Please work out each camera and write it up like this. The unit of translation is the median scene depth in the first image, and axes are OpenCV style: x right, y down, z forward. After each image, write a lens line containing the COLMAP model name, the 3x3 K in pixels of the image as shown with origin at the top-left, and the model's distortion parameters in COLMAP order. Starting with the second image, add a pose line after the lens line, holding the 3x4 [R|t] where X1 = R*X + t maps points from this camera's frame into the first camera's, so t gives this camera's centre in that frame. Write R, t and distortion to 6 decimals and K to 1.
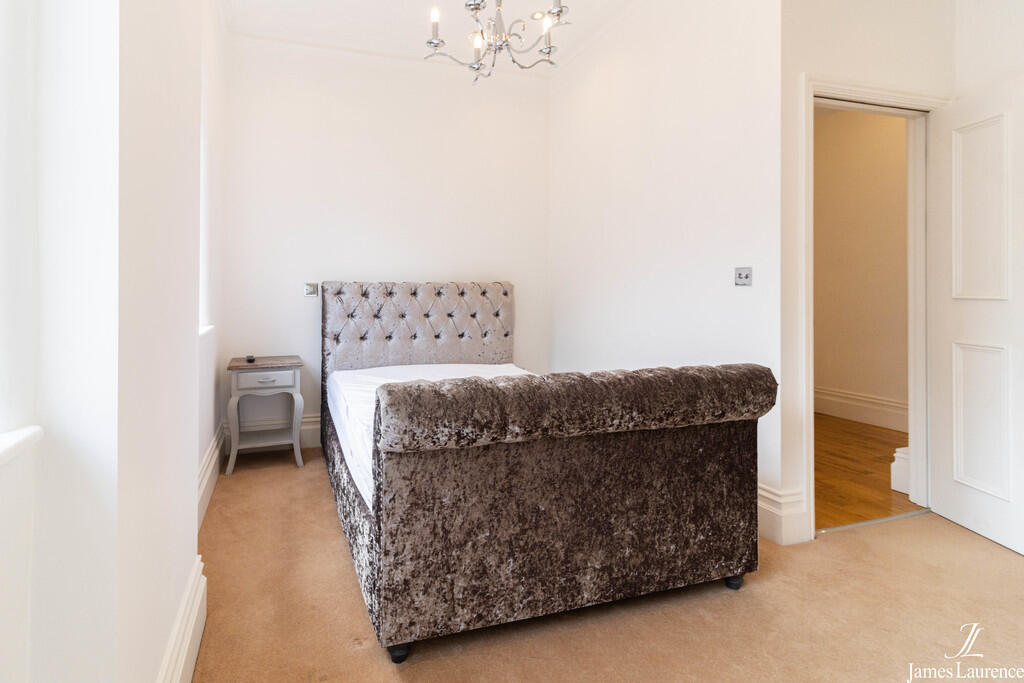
lens RADIAL K [[511.2, 0, 448.1], [0, 511.2, 282.7], [0, 0, 1]] dist [0.000613, 0.000121]
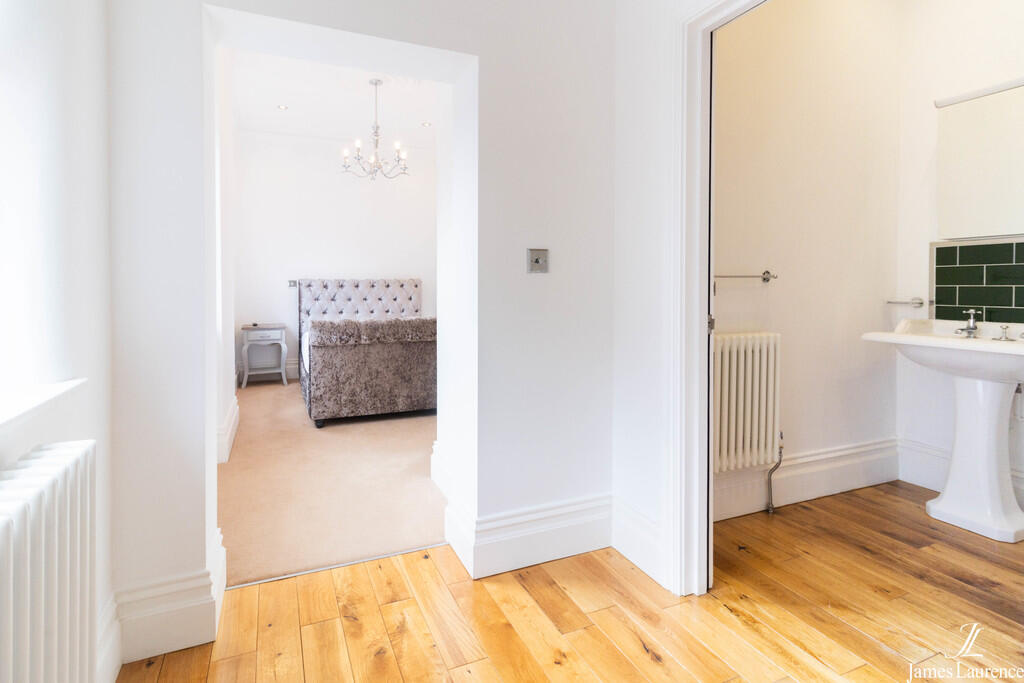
lens RADIAL K [[493.8, 0, 497.4], [0, 493.8, 293.9], [0, 0, 1]] dist [0.000681, -0.000088]
pose [[0.995106, -0.004667, 0.098707, 0.485091], [0.001323, 0.999424, 0.033914, -0.015158], [-0.098808, -0.033618, 0.994538, -1.350228]]
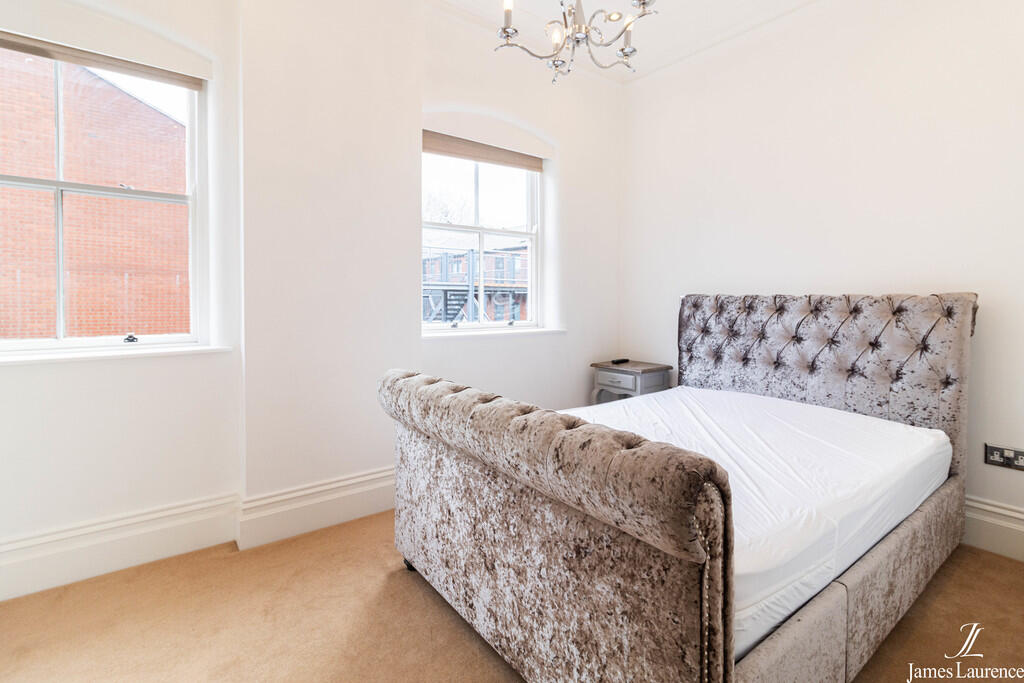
lens RADIAL K [[493.8, 0, 497.4], [0, 493.8, 293.9], [0, 0, 1]] dist [0.000681, -0.000088]
pose [[0.316908, -0.001073, -0.948456, 1.116548], [0.006370, 0.999979, 0.000997, -0.013464], [0.948435, -0.006357, 0.316909, 0.710108]]
